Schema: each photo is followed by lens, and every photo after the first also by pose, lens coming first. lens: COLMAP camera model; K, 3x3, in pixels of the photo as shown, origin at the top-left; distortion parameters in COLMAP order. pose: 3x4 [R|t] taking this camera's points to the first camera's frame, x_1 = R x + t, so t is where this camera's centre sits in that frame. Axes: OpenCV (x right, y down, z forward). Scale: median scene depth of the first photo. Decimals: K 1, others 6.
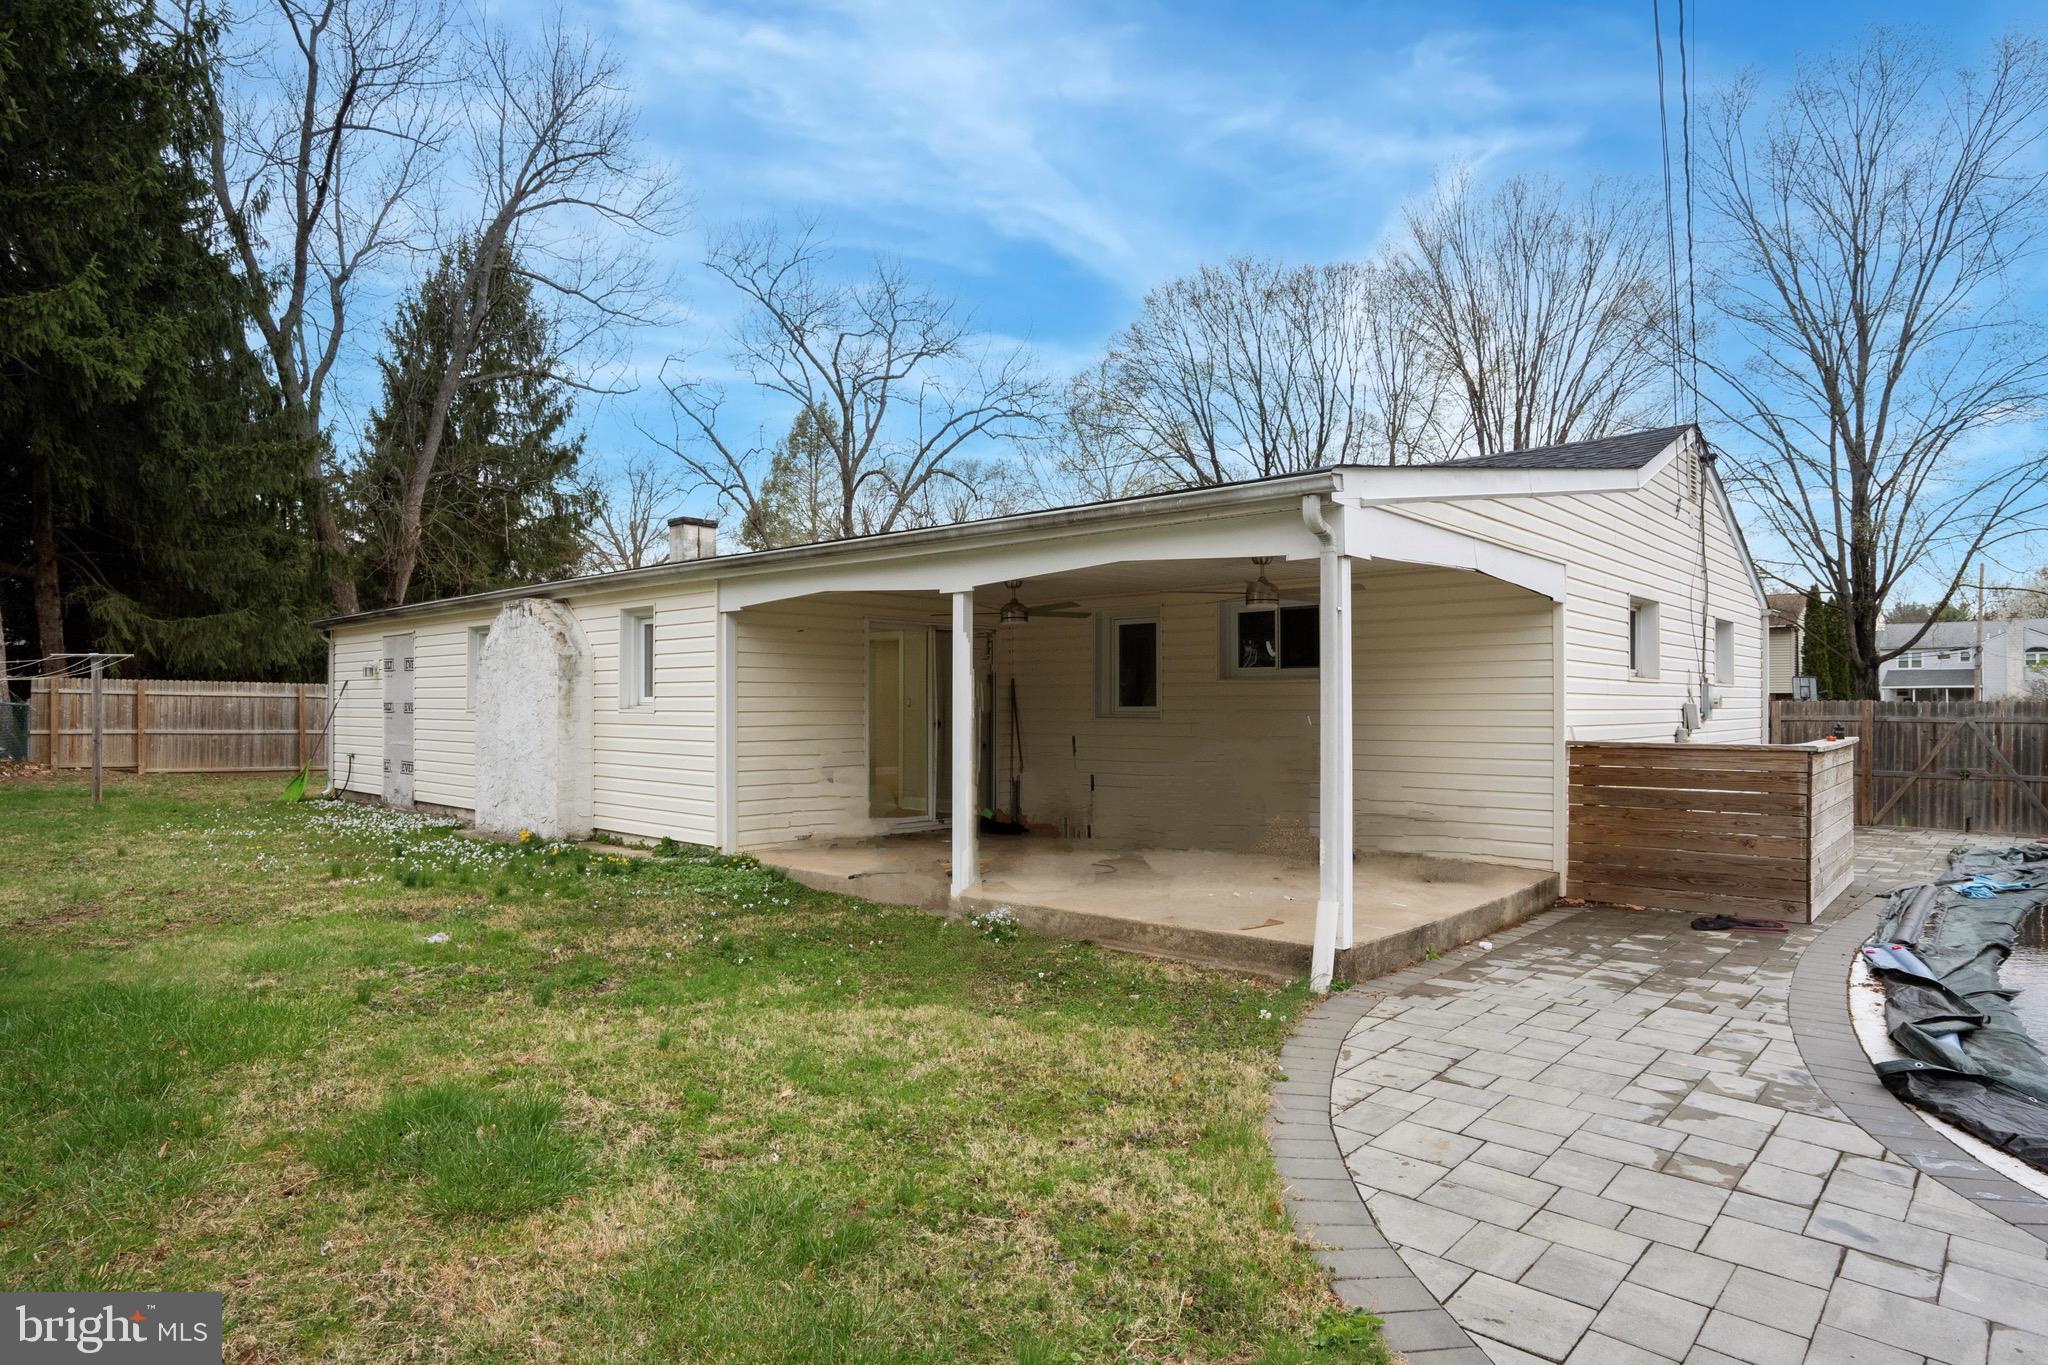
lens RADIAL K [[1134.1, 0, 1006.5], [0, 1134.1, 683.1], [0, 0, 1]] dist [0.005659, 0.003430]
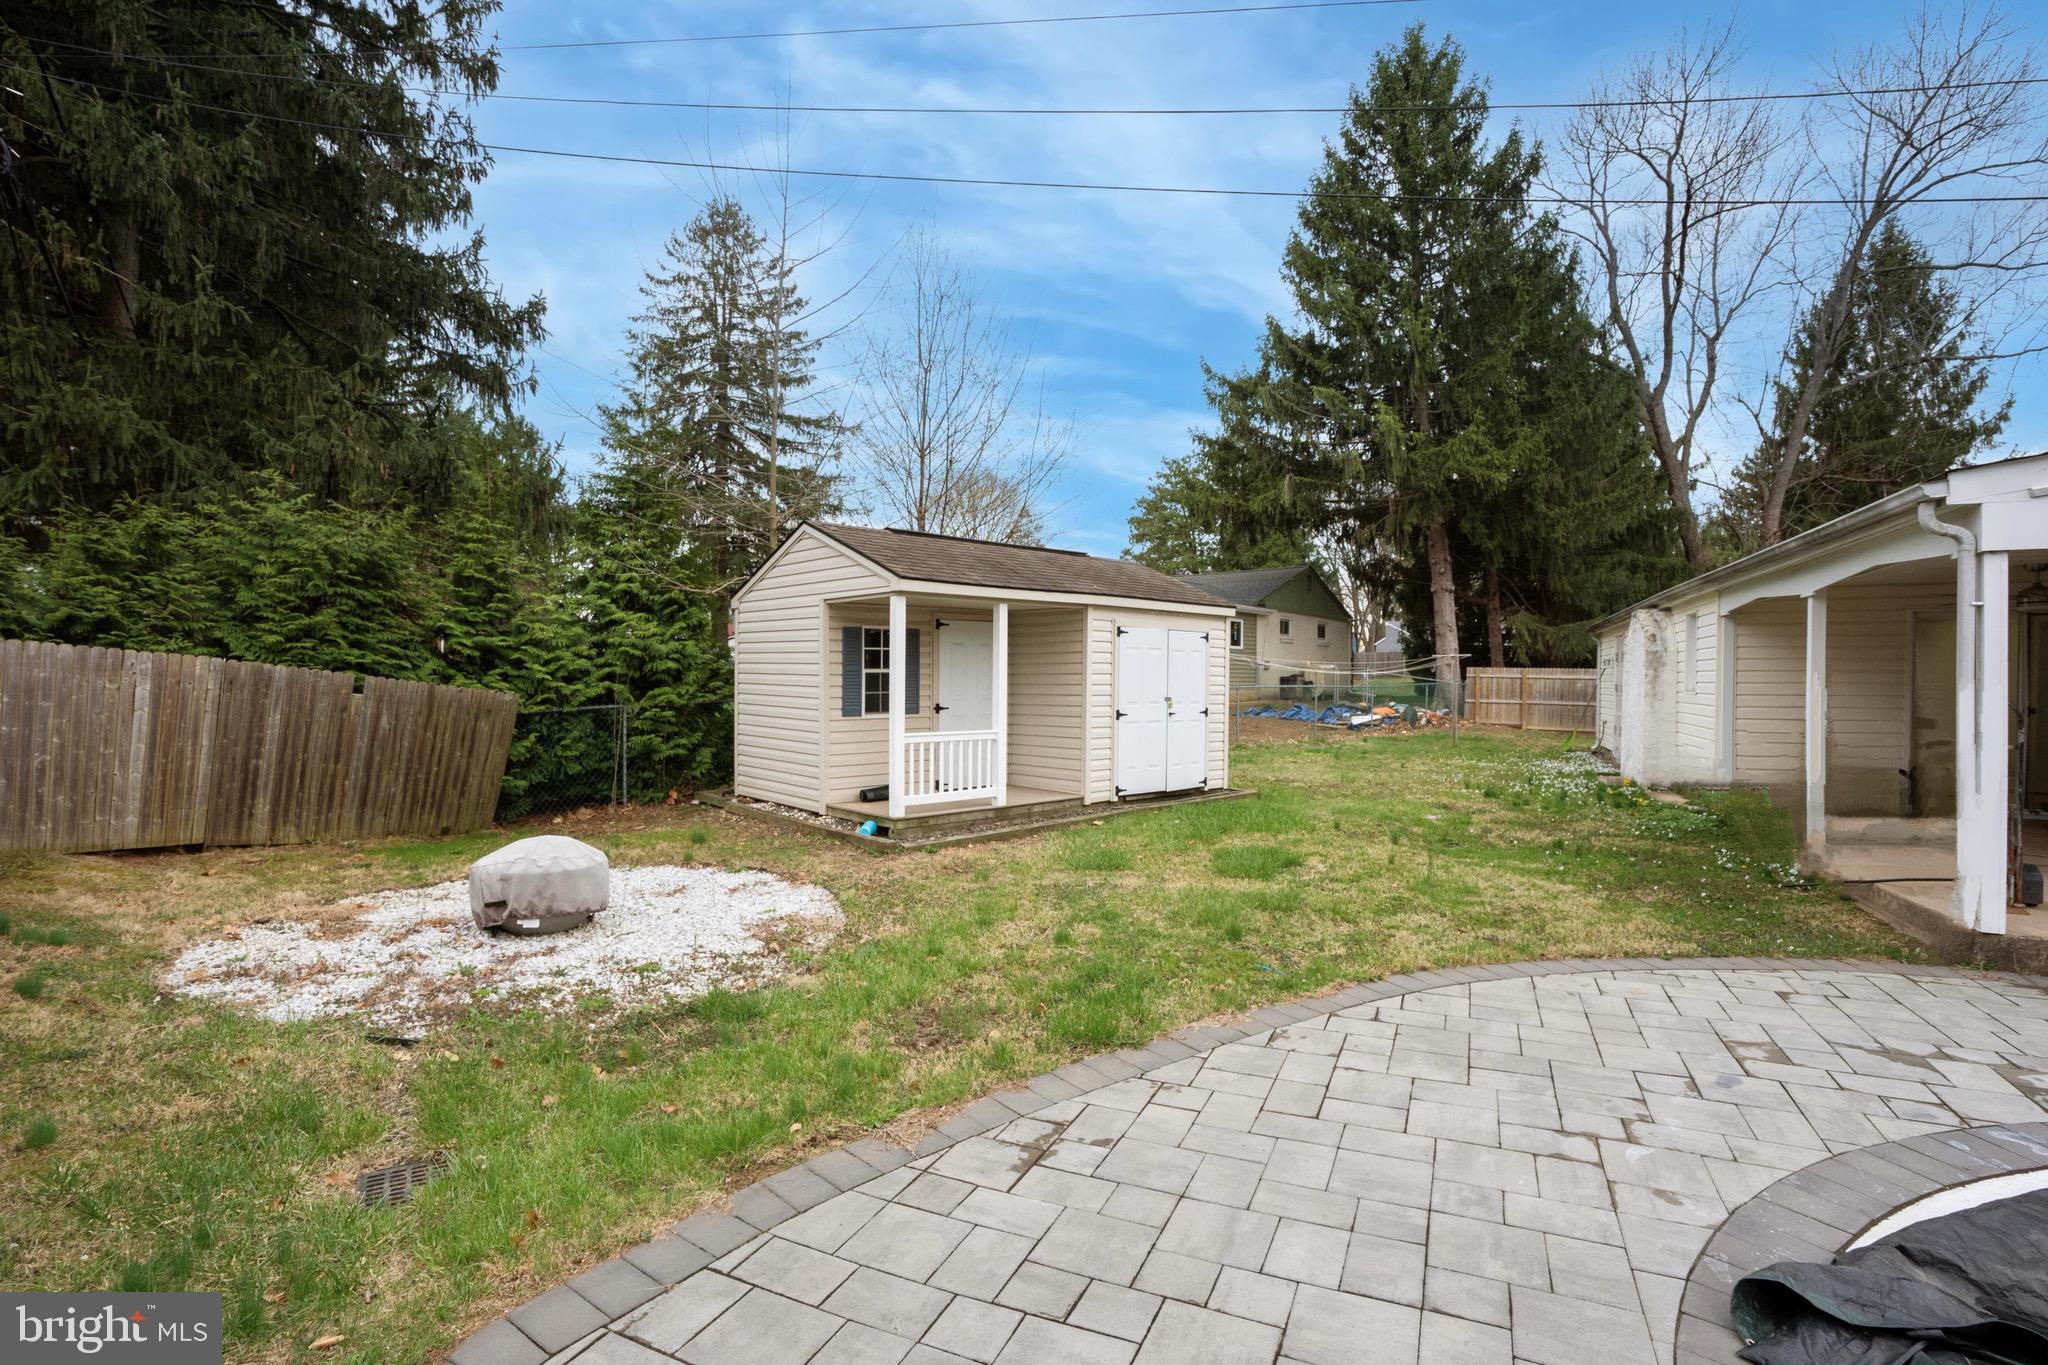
lens RADIAL K [[956.1, 0, 1024.6], [0, 956.1, 681.4], [0, 0, 1]] dist [-0.026038, 0.013859]
pose [[0.299394, 0.005082, -0.954116, 0.662805], [0.010056, 0.999913, 0.008481, -0.007722], [0.954077, -0.012133, 0.299317, -0.058742]]
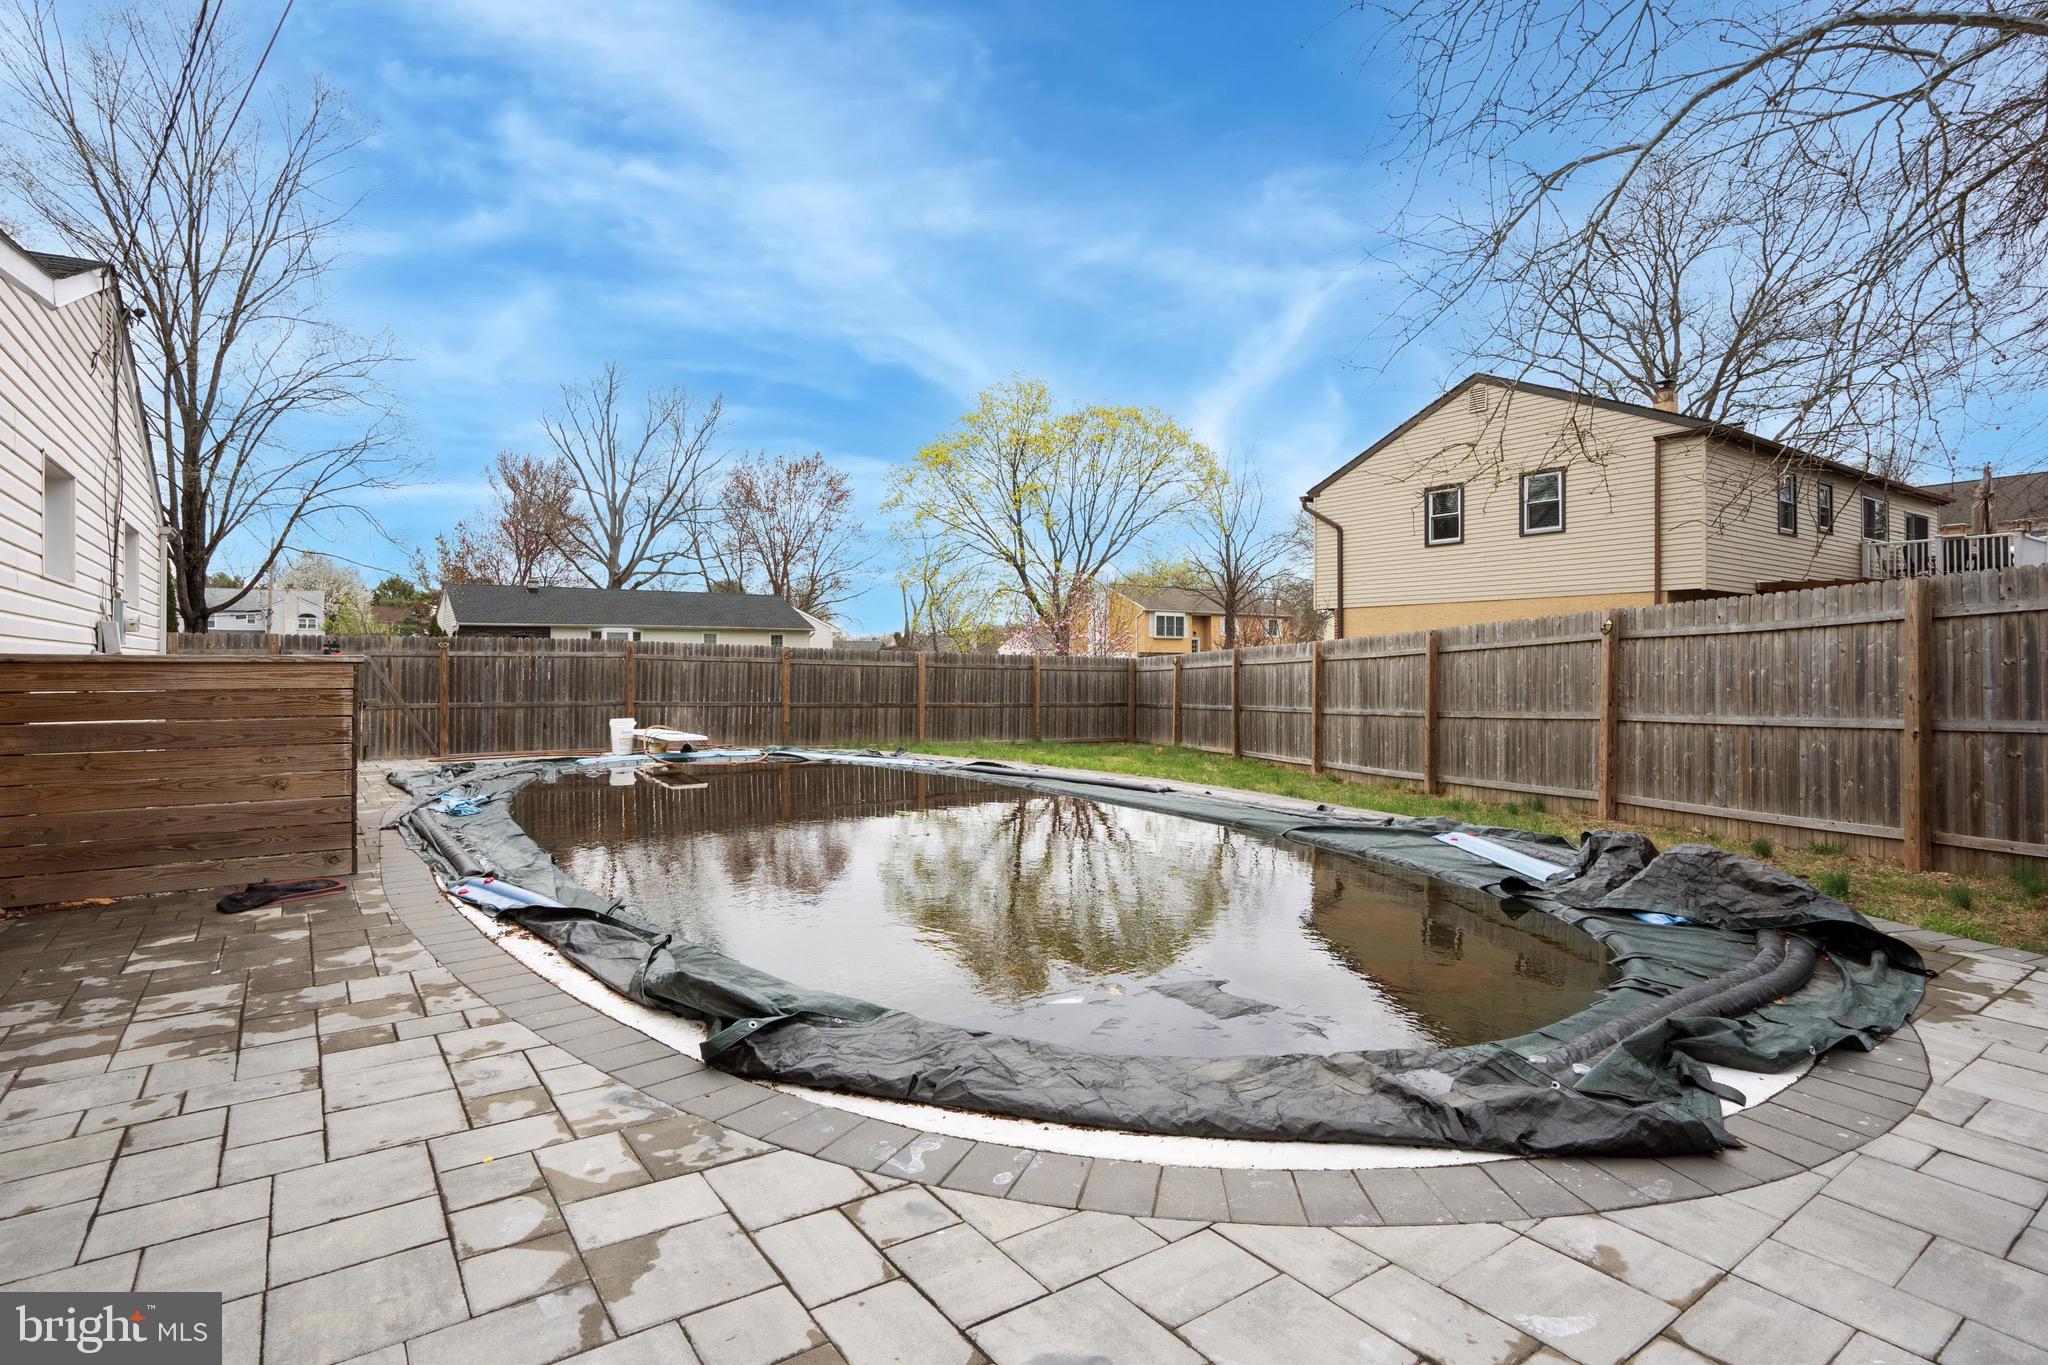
lens RADIAL K [[1029.9, 0, 1012.3], [0, 1029.9, 672.7], [0, 0, 1]] dist [-0.043067, 0.019099]
pose [[0.212878, -0.008562, 0.977041, 0.098529], [-0.016767, 0.999782, 0.012415, 0.050833], [-0.976935, -0.019025, 0.212689, 0.390990]]
